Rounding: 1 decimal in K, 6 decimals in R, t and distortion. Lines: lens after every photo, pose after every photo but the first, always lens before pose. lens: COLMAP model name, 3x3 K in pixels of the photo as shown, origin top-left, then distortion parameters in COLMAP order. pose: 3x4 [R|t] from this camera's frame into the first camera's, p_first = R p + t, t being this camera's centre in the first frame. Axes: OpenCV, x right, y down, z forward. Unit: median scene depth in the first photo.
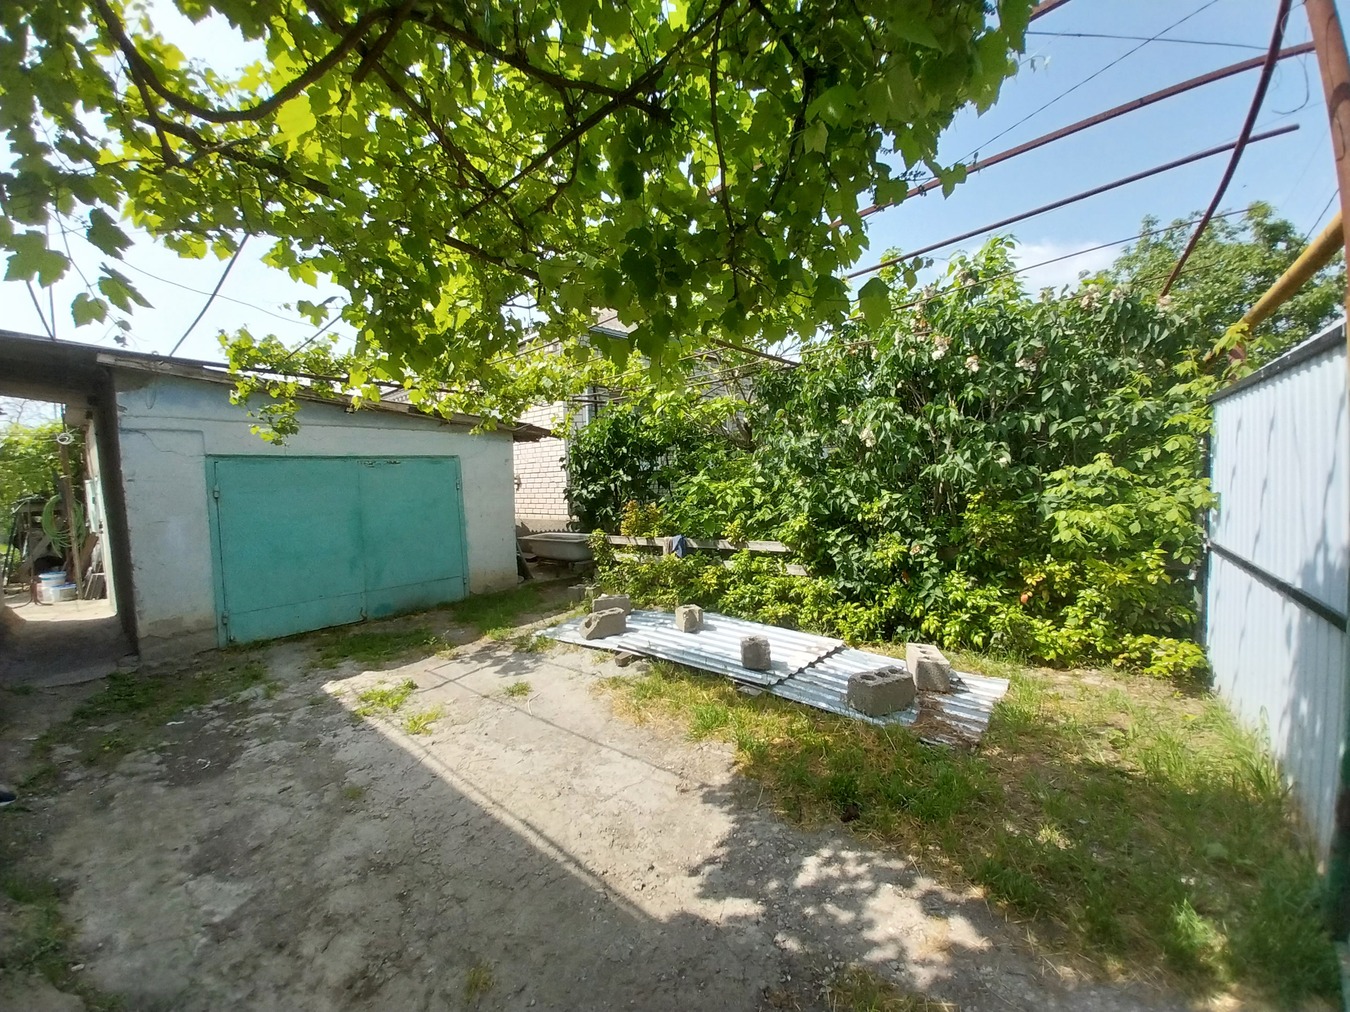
lens RADIAL K [[526.6, 0, 675.0], [0, 526.6, 506.0], [0, 0, 1]] dist [0.014144, -0.010409]
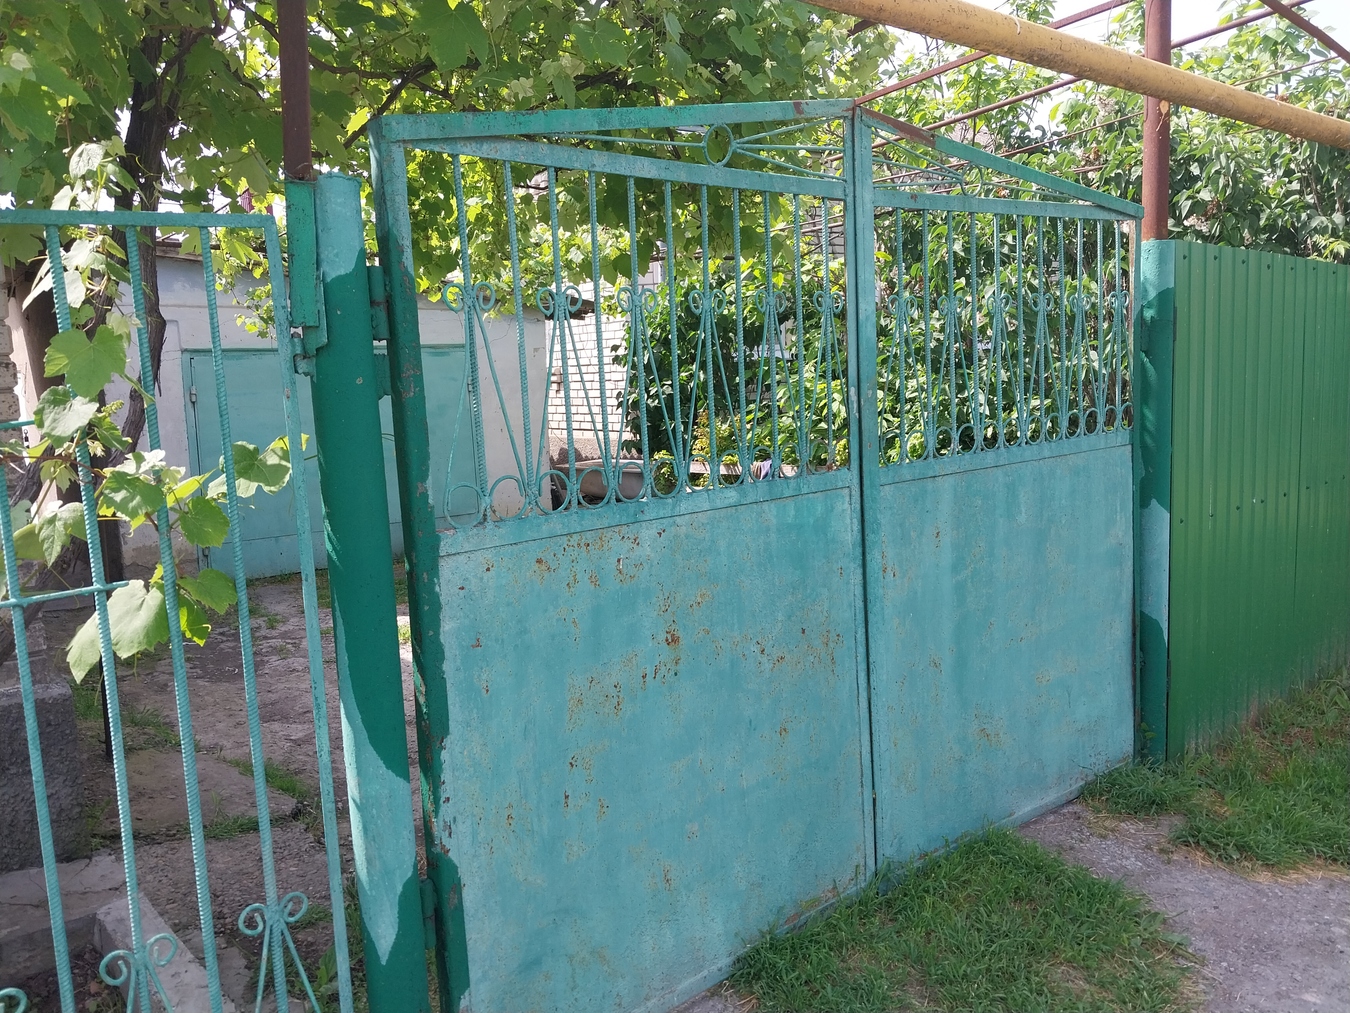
lens RADIAL K [[1049.8, 0, 671.5], [0, 1049.8, 518.0], [0, 0, 1]] dist [0.042867, -0.067856]
pose [[0.979756, 0.025028, -0.198624, 0.201441], [-0.007330, 0.995974, 0.089342, 0.012577], [0.200060, -0.086077, 0.975995, -0.494704]]
